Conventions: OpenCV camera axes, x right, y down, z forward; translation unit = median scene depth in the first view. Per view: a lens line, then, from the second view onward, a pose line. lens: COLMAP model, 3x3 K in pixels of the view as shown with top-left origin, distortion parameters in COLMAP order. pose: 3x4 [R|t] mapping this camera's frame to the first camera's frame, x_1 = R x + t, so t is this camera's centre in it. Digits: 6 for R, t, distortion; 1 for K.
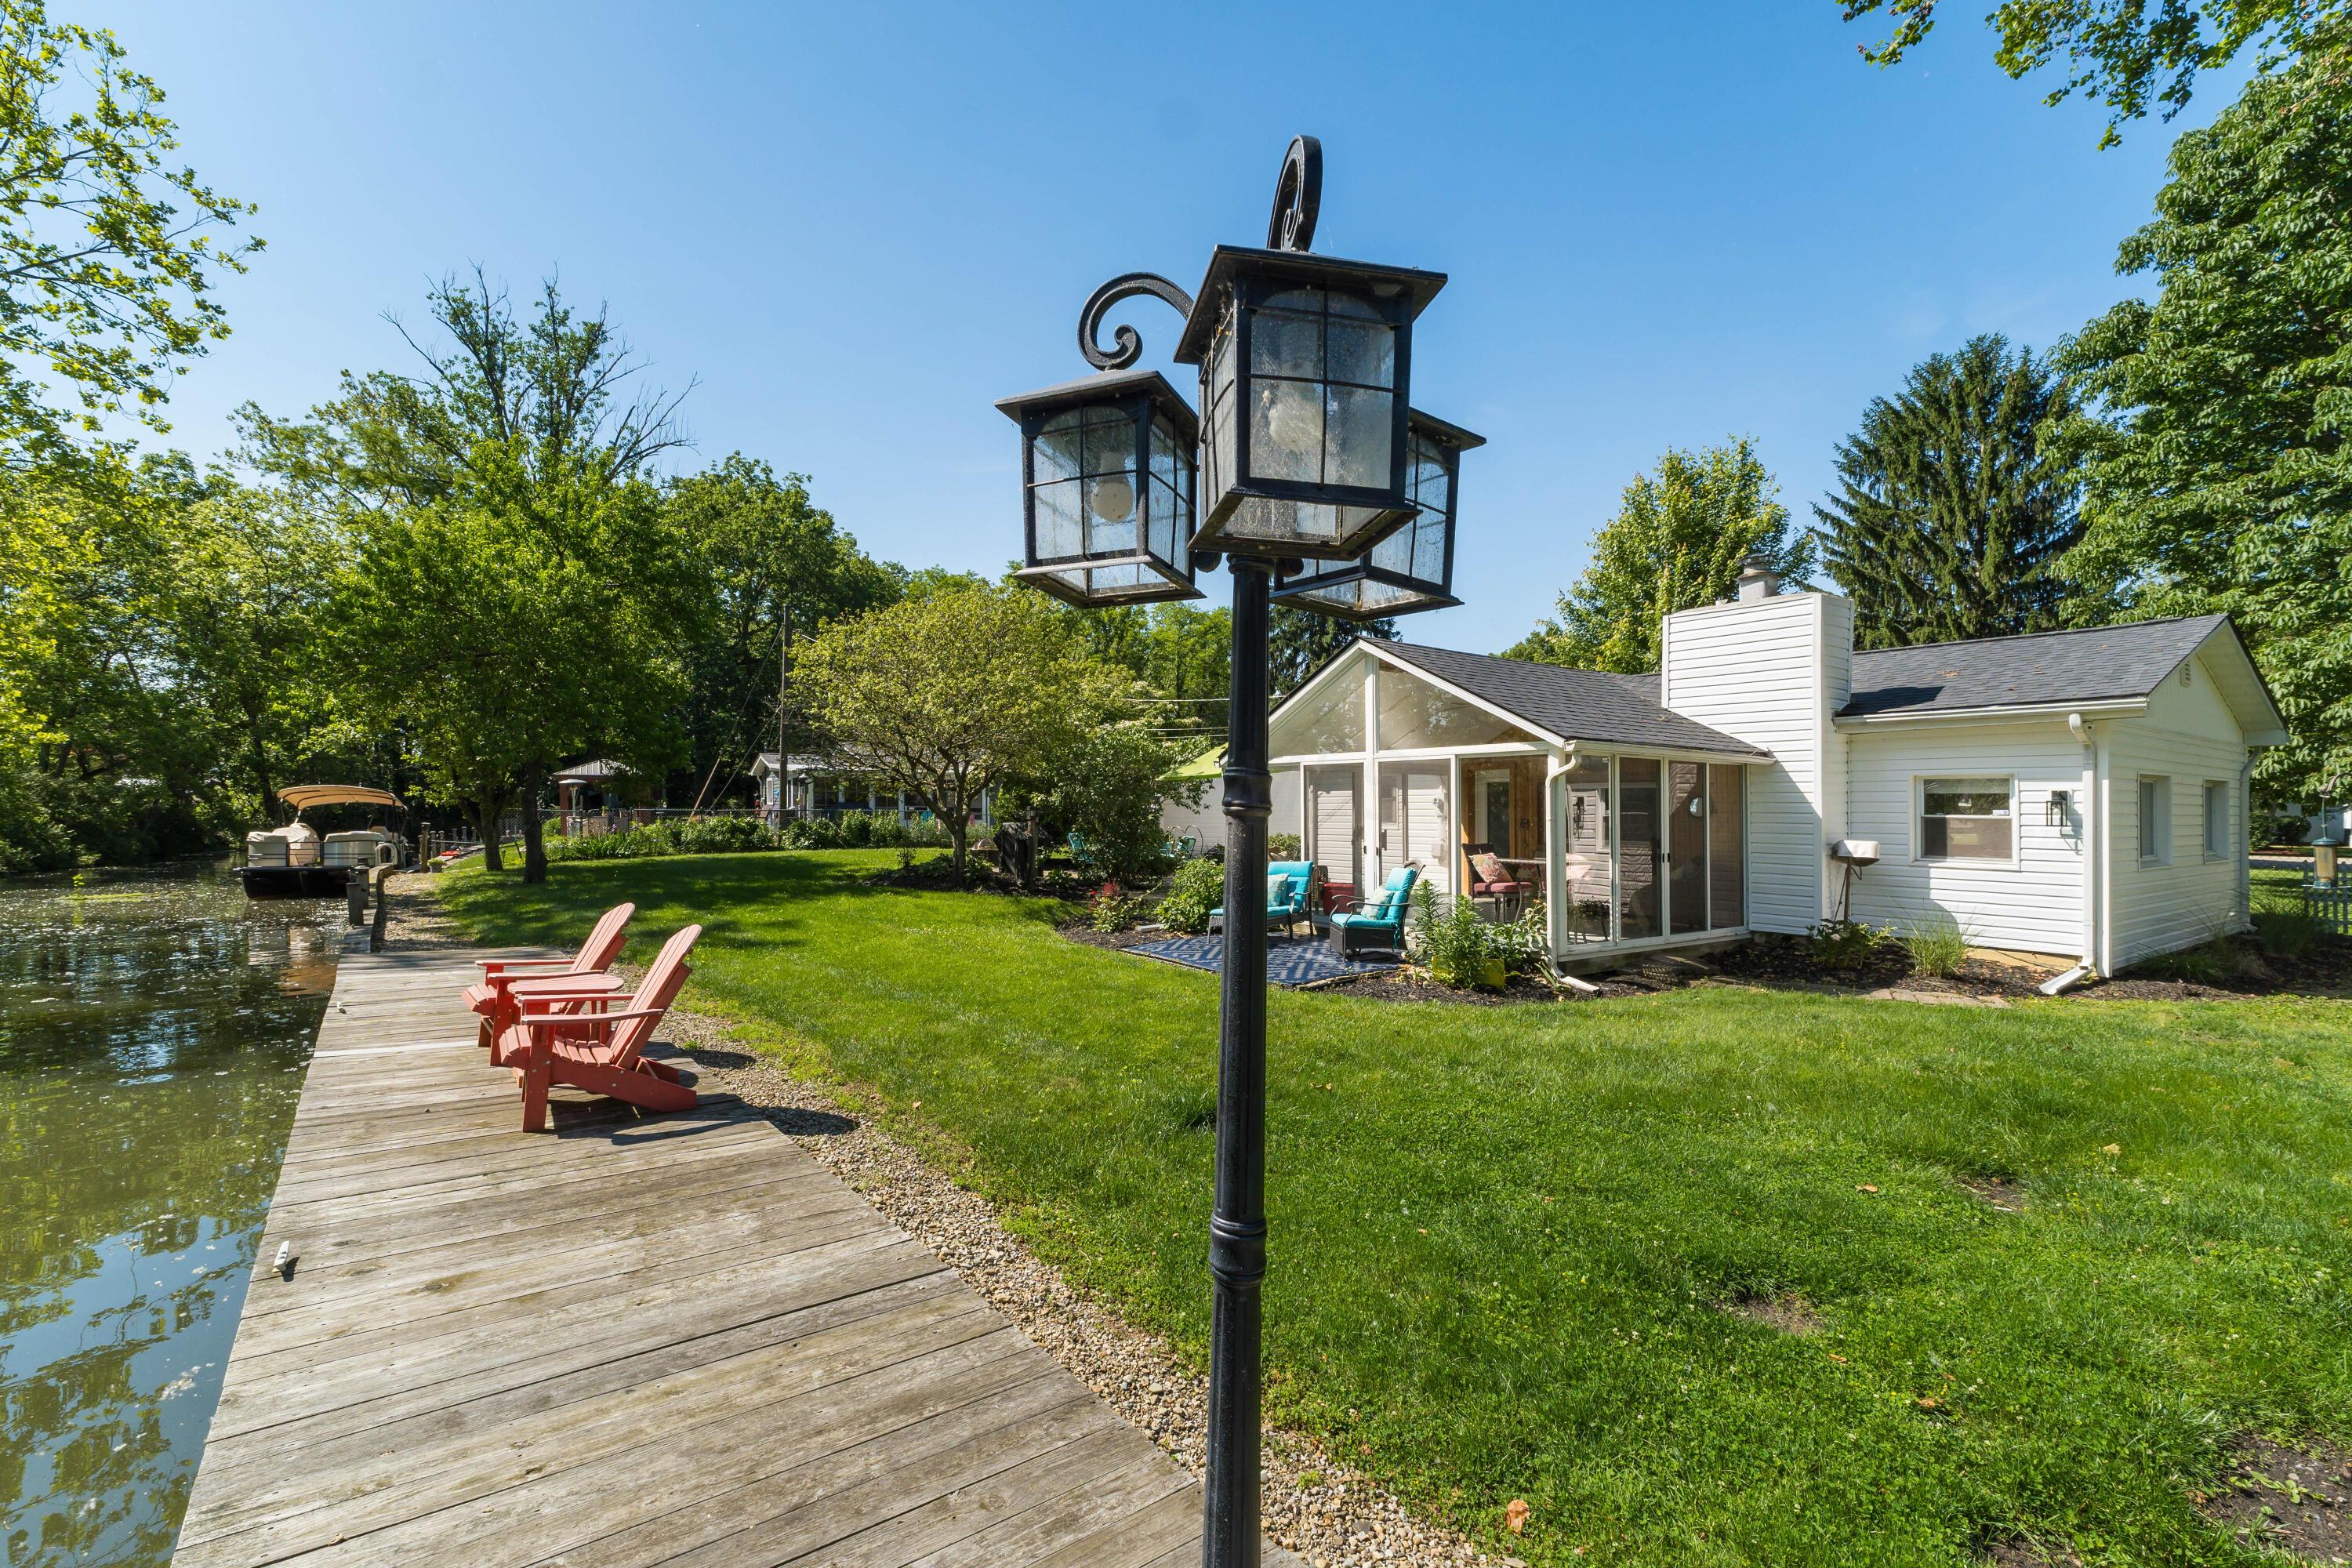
lens RADIAL K [[961.8, 0, 1176.0], [0, 961.8, 784.0], [0, 0, 1]] dist [-0.002788, -0.000391]
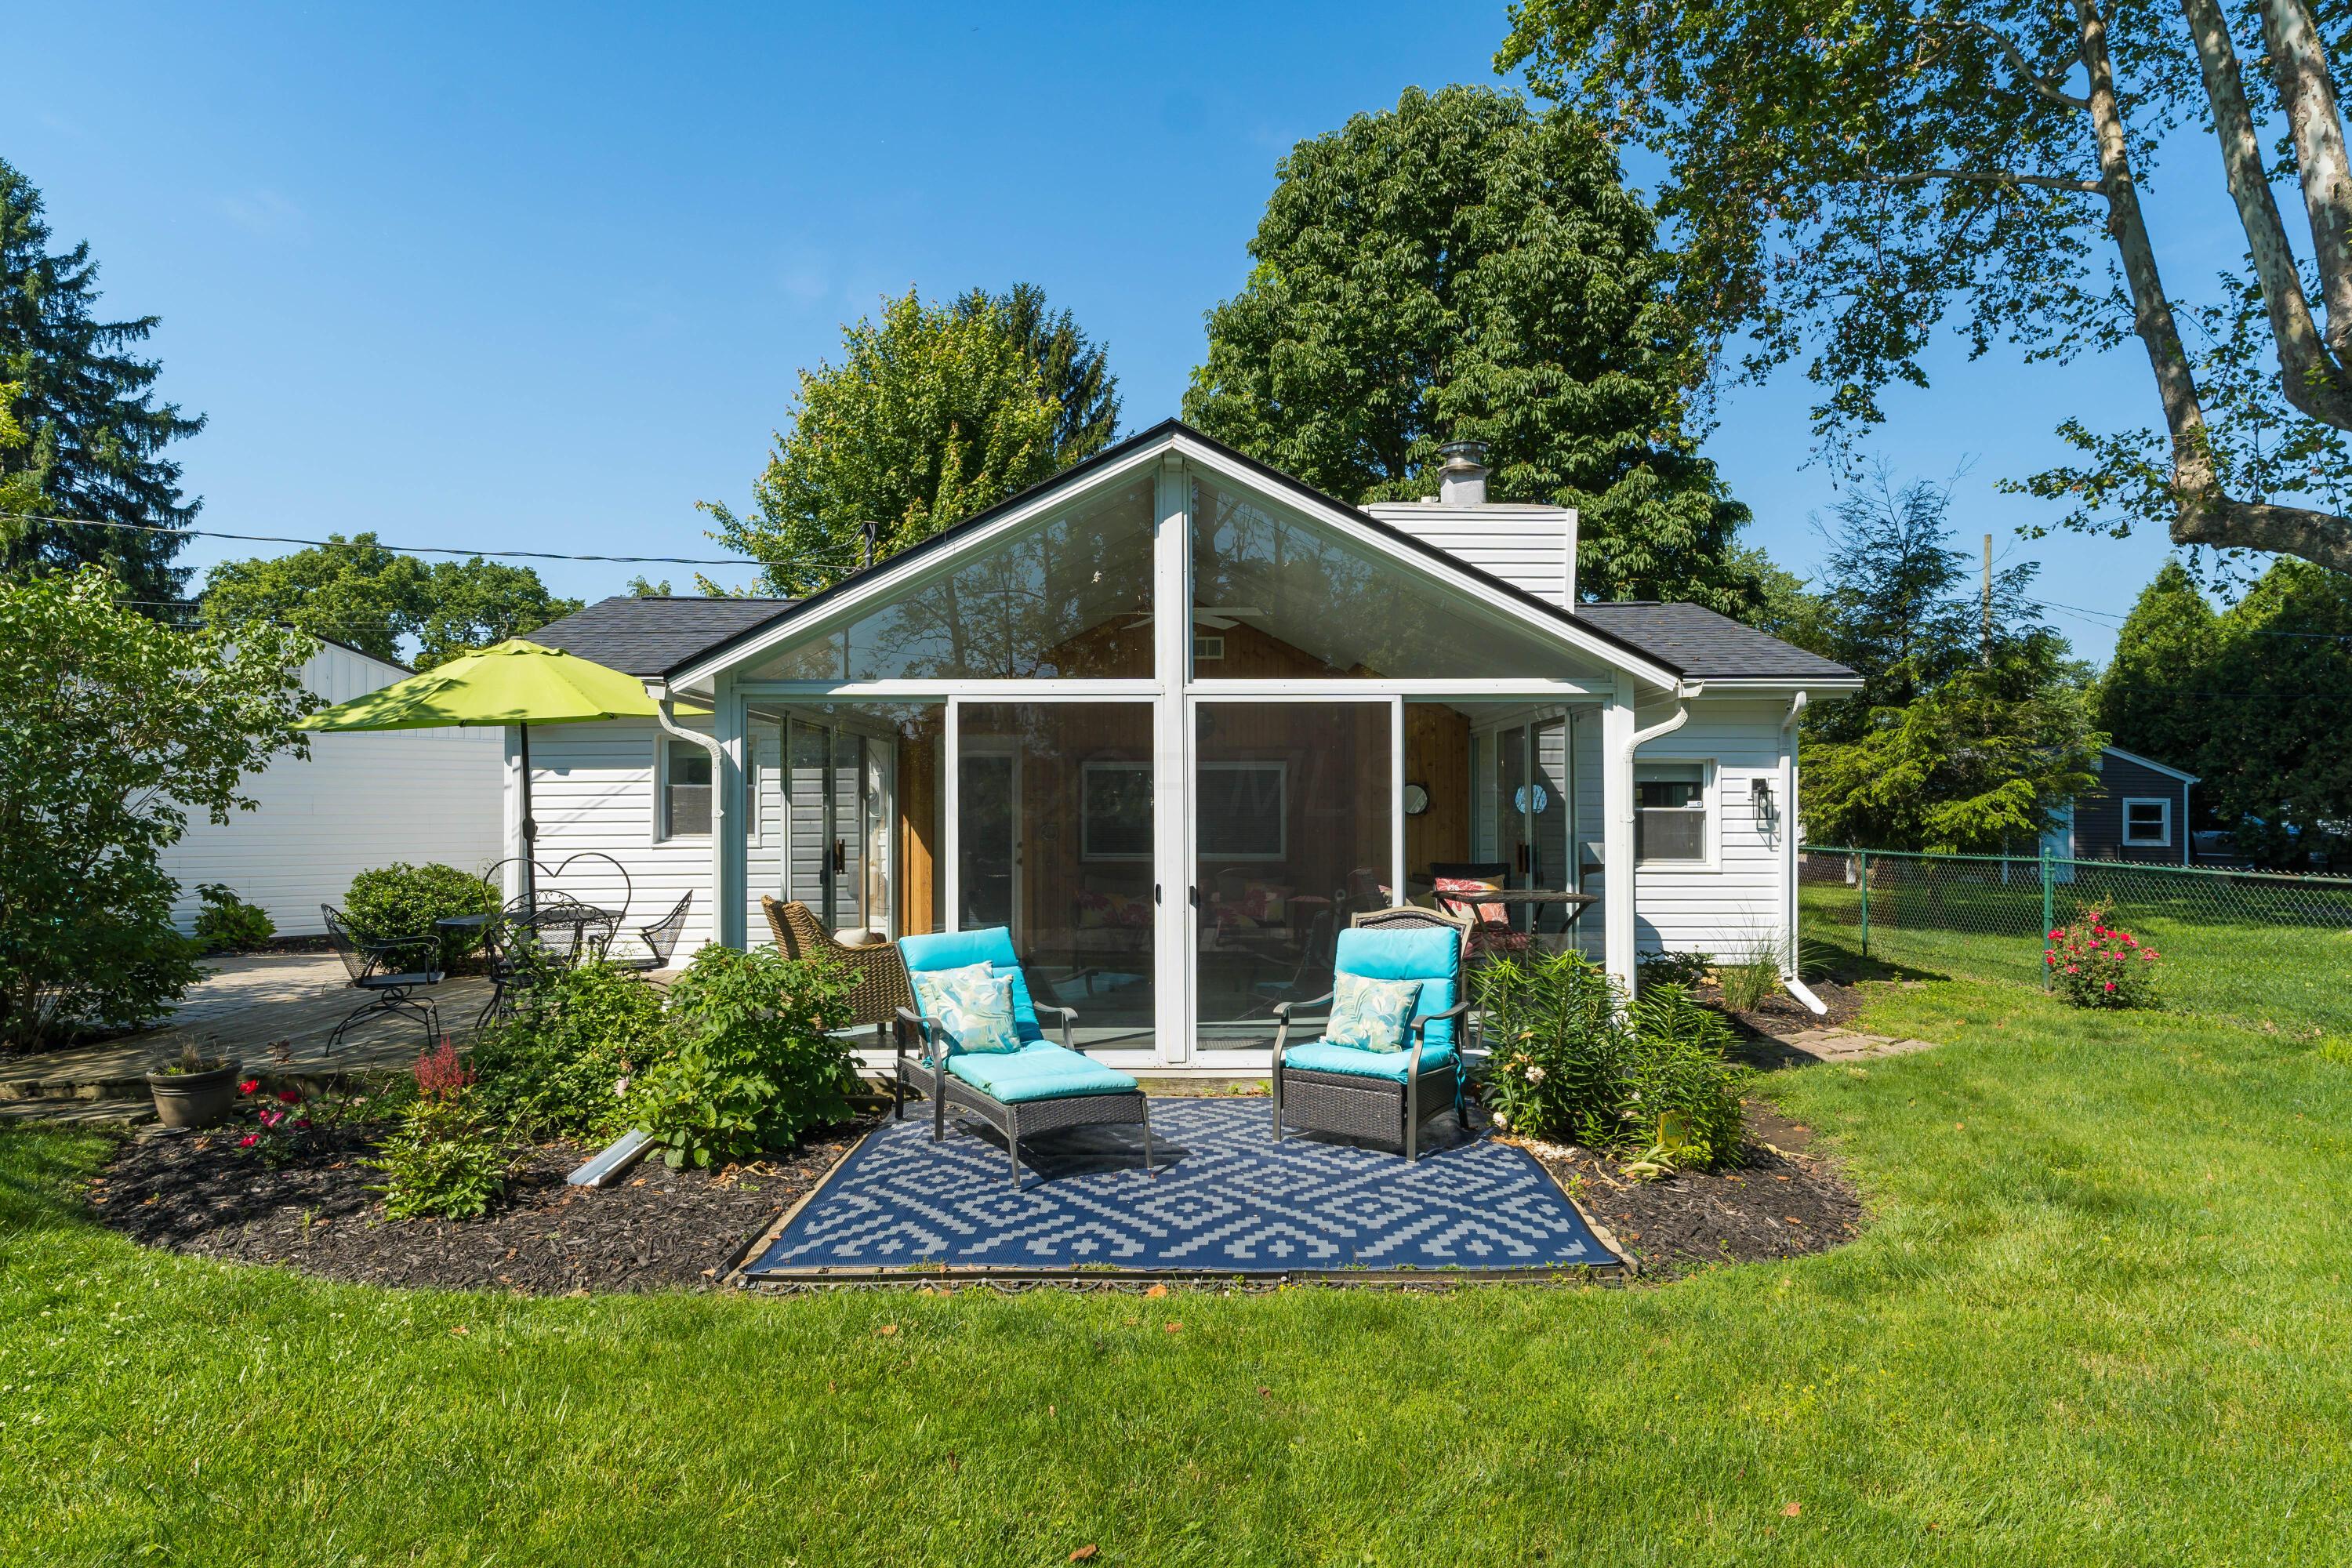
lens RADIAL K [[1285.7, 0, 1176.0], [0, 1285.7, 784.0], [0, 0, 1]] dist [0.001204, 0.000132]
pose [[0.532621, 0.008564, 0.846311, -0.306215], [-0.011967, 0.999925, -0.002588, 0.017649], [-0.846269, -0.008749, 0.532683, 0.689786]]
